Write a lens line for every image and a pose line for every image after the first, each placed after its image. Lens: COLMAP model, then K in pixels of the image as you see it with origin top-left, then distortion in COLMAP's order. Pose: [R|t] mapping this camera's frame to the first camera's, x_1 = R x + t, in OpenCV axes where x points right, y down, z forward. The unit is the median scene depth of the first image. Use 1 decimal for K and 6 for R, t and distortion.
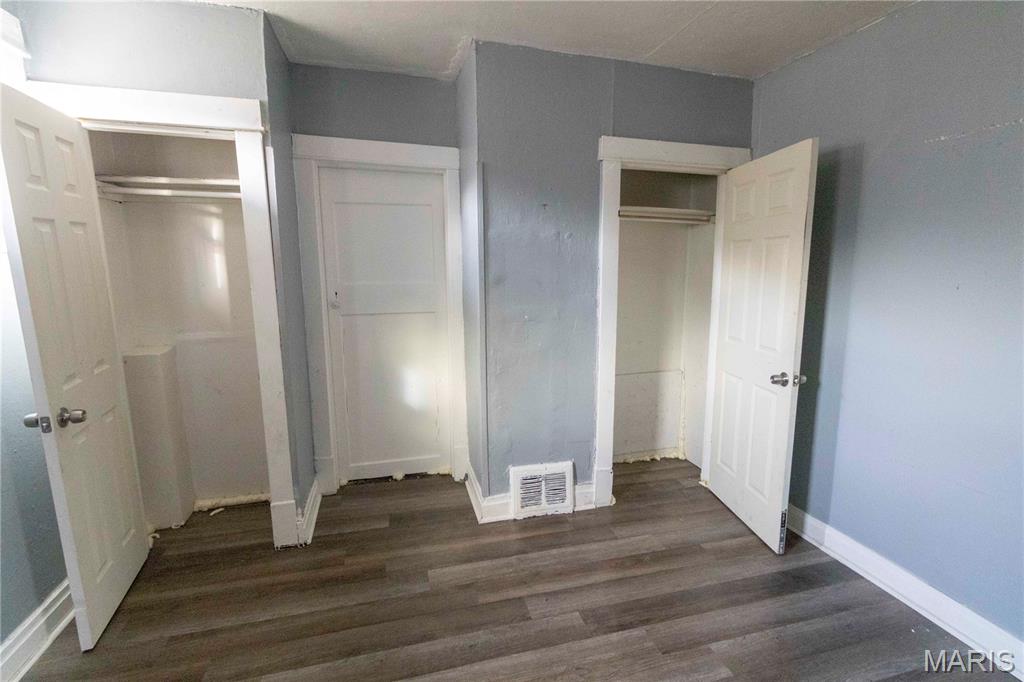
lens RADIAL K [[471.7, 0, 514.8], [0, 471.7, 339.3], [0, 0, 1]] dist [-0.001686, 0.000861]
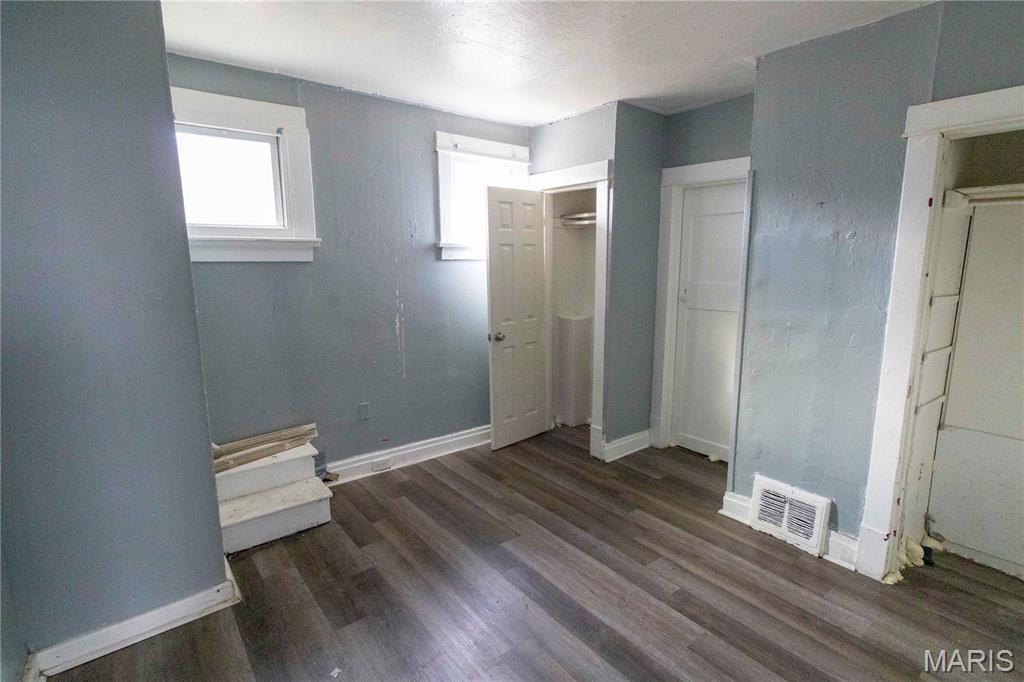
lens RADIAL K [[471.7, 0, 514.8], [0, 471.7, 339.3], [0, 0, 1]] dist [-0.001686, 0.000861]
pose [[0.409108, 0.146084, -0.900716, 0.683831], [-0.149781, 0.984464, 0.091636, -0.021545], [0.900109, 0.097421, 0.424633, 0.110698]]
